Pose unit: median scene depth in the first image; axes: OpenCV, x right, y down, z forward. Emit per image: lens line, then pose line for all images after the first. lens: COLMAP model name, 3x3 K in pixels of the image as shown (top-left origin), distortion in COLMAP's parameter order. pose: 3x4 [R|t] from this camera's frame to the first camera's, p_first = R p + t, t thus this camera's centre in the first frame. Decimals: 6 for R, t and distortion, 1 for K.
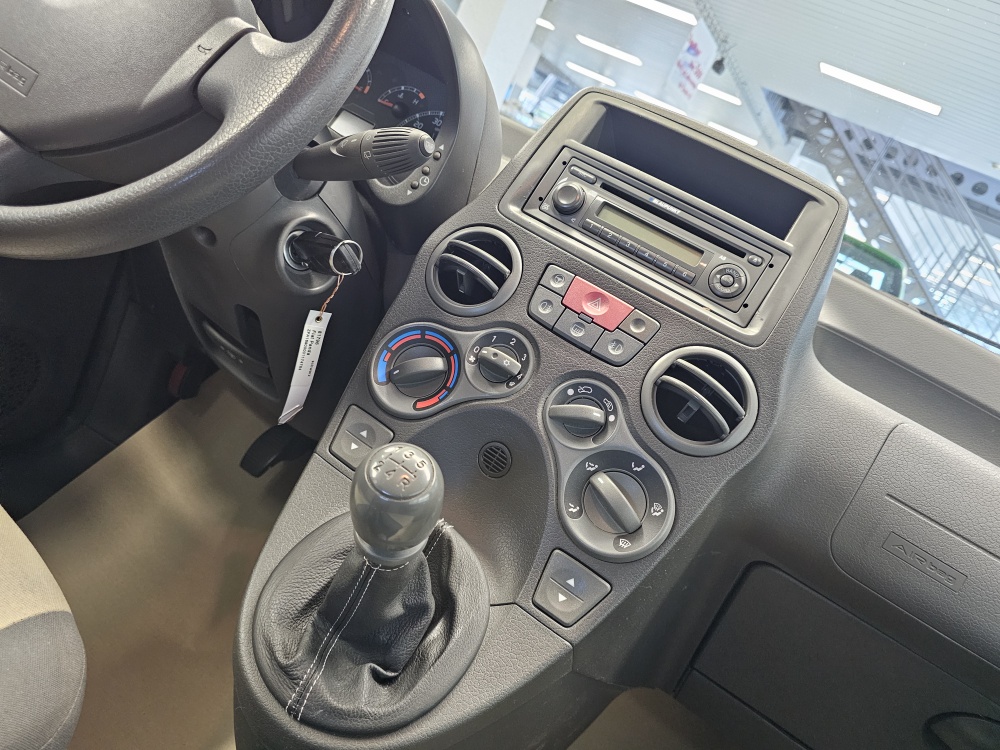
lens RADIAL K [[676.1, 0, 499.4], [0, 676.1, 376.5], [0, 0, 1]] dist [0.055559, -0.060519]
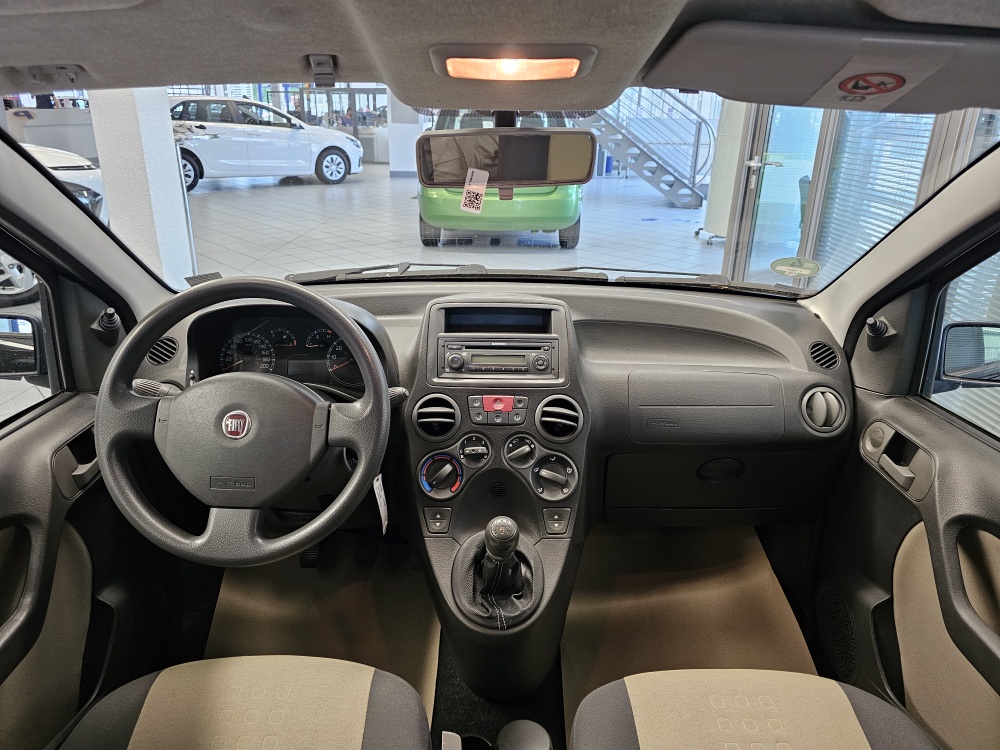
lens RADIAL K [[676.1, 0, 500.8], [0, 676.1, 352.8], [0, 0, 1]] dist [0.055559, -0.060519]
pose [[0.807278, -0.529894, 0.259838, -0.317832], [0.495739, 0.847739, 0.188629, -0.634932], [-0.320228, -0.023465, 0.947050, -1.016556]]
